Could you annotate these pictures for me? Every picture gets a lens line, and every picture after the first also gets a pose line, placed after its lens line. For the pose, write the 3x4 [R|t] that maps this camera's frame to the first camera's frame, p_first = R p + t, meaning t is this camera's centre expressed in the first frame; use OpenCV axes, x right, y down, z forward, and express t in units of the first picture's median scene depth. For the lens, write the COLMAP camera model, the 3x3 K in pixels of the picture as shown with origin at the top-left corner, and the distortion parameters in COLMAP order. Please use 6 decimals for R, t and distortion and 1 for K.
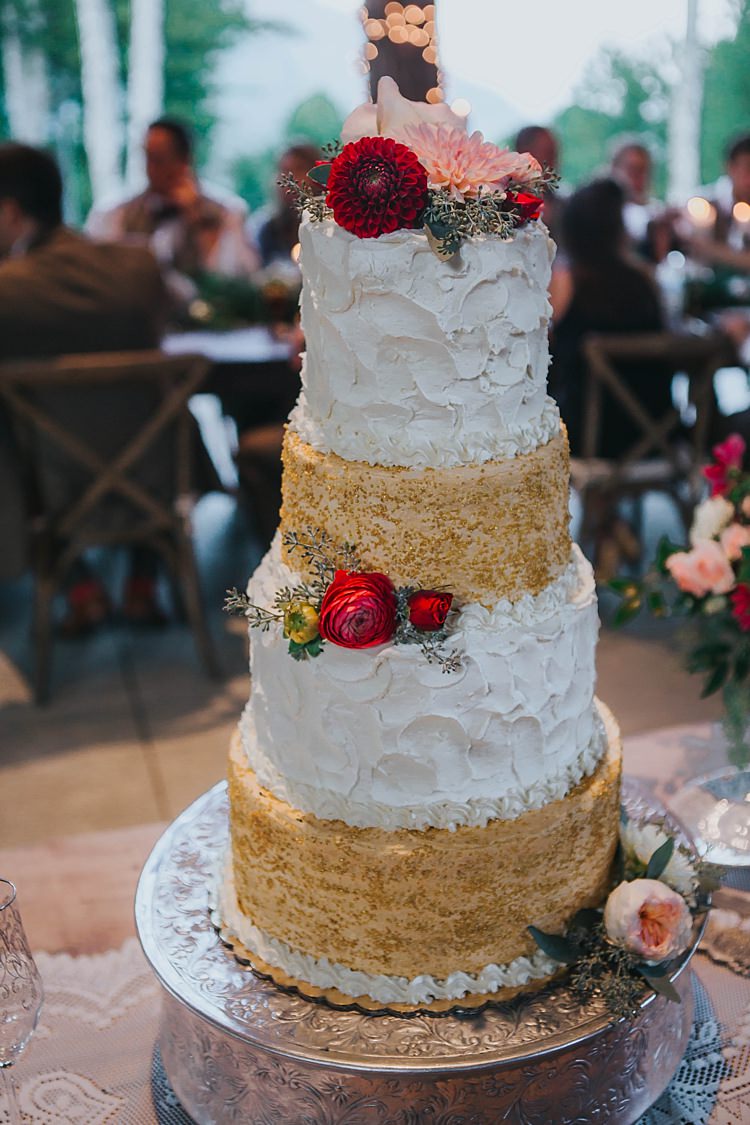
lens RADIAL K [[1324.5, 0, 376.0], [0, 1324.5, 564.2], [0, 0, 1]] dist [-0.156694, 0.000000]
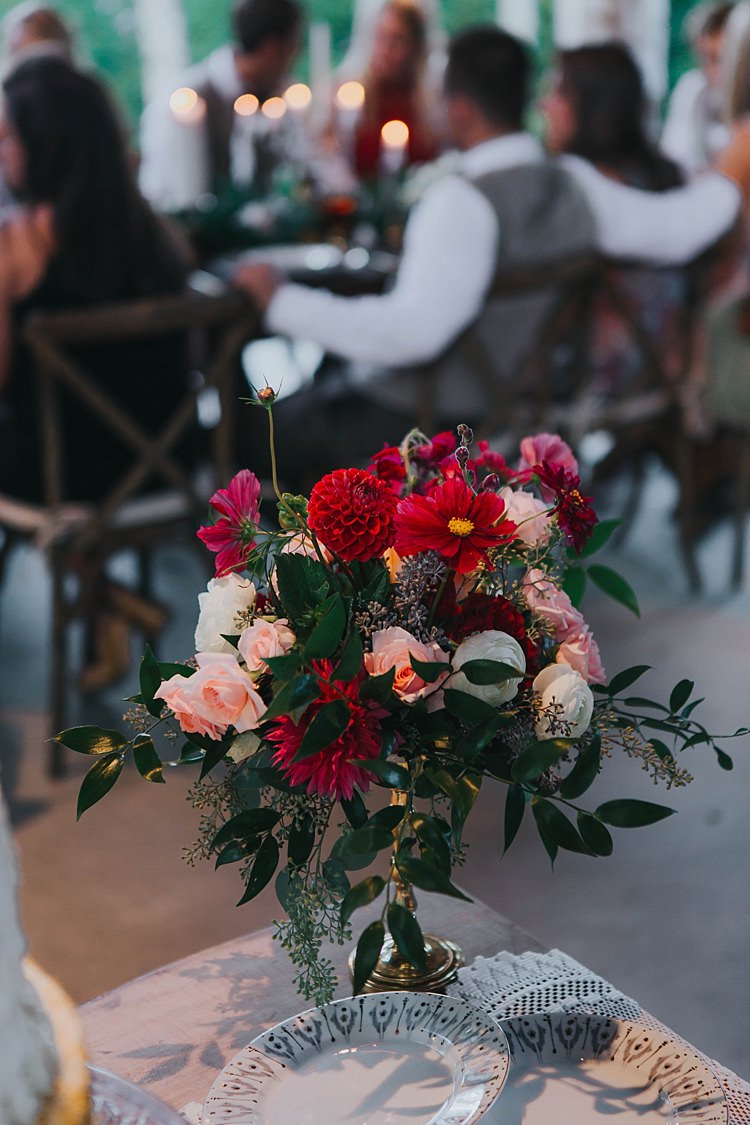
lens RADIAL K [[1933.5, 0, 374.4], [0, 1933.5, 561.2], [0, 0, 1]] dist [-0.083846, 0.000000]
pose [[0.949912, -0.113382, 0.291225, 0.062941], [0.123554, 0.992197, -0.016716, -0.033013], [-0.287057, 0.051861, 0.956509, 0.112069]]
